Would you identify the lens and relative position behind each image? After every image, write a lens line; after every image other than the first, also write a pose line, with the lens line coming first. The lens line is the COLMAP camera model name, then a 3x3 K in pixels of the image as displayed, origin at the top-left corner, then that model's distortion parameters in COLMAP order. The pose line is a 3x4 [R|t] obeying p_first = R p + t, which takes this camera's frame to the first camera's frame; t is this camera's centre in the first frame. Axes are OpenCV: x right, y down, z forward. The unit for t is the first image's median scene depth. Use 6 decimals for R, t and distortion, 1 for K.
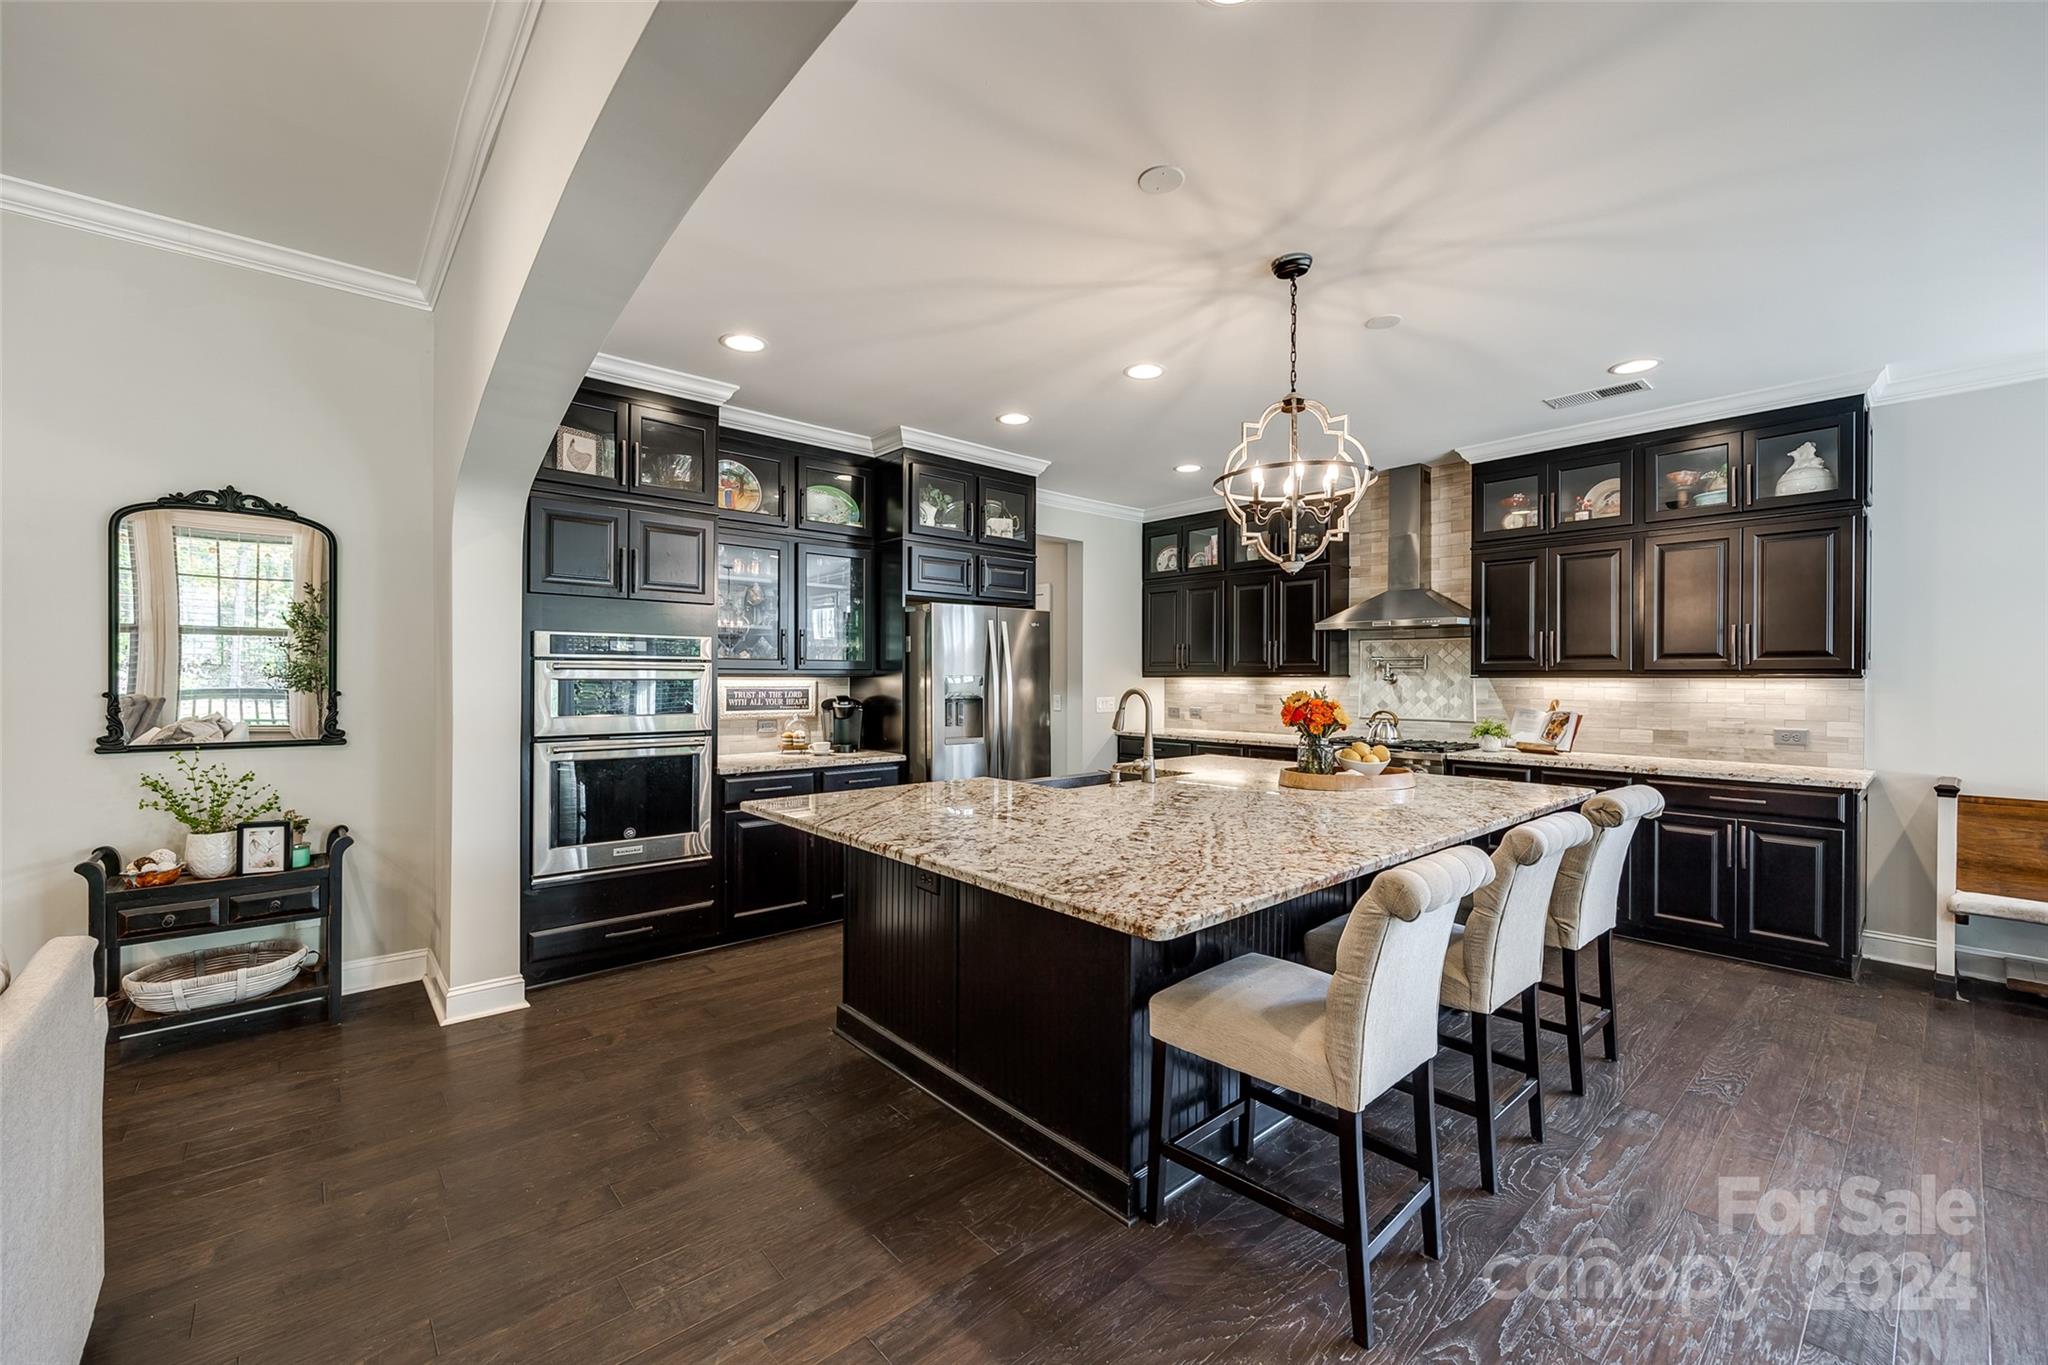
lens RADIAL K [[826.2, 0, 1018.4], [0, 826.2, 680.0], [0, 0, 1]] dist [-0.001574, -0.000173]
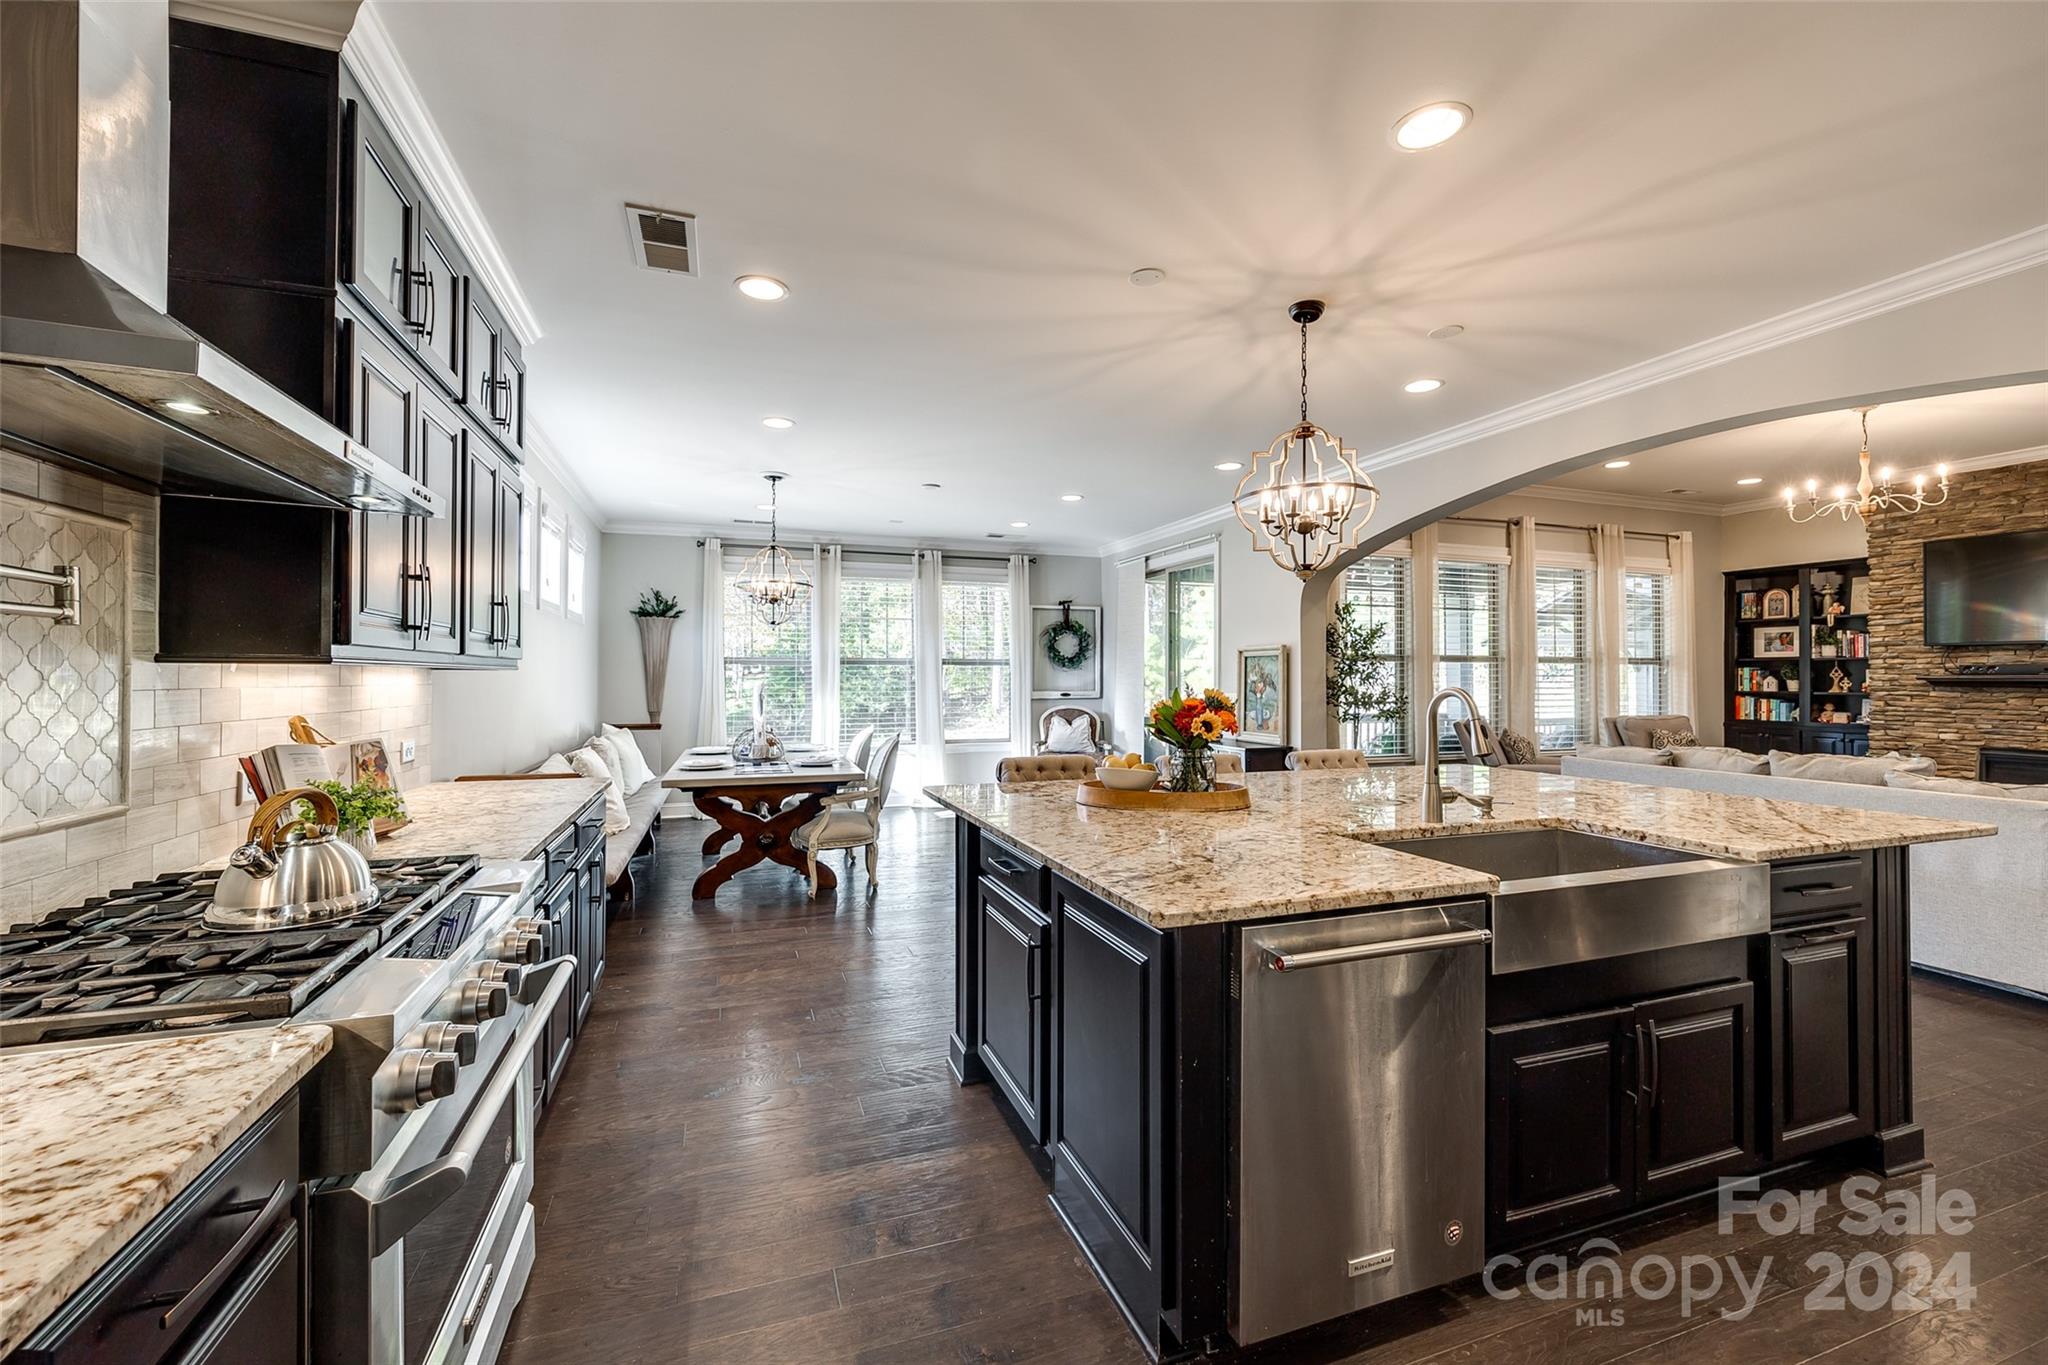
lens RADIAL K [[824.4, 0, 1016.9], [0, 824.4, 670.9], [0, 0, 1]] dist [-0.000266, -0.000318]
pose [[-0.926326, -0.002088, 0.376716, 0.203151], [-0.003671, 0.999987, -0.003484, 0.001120], [-0.376704, -0.004610, -0.926322, 1.645994]]
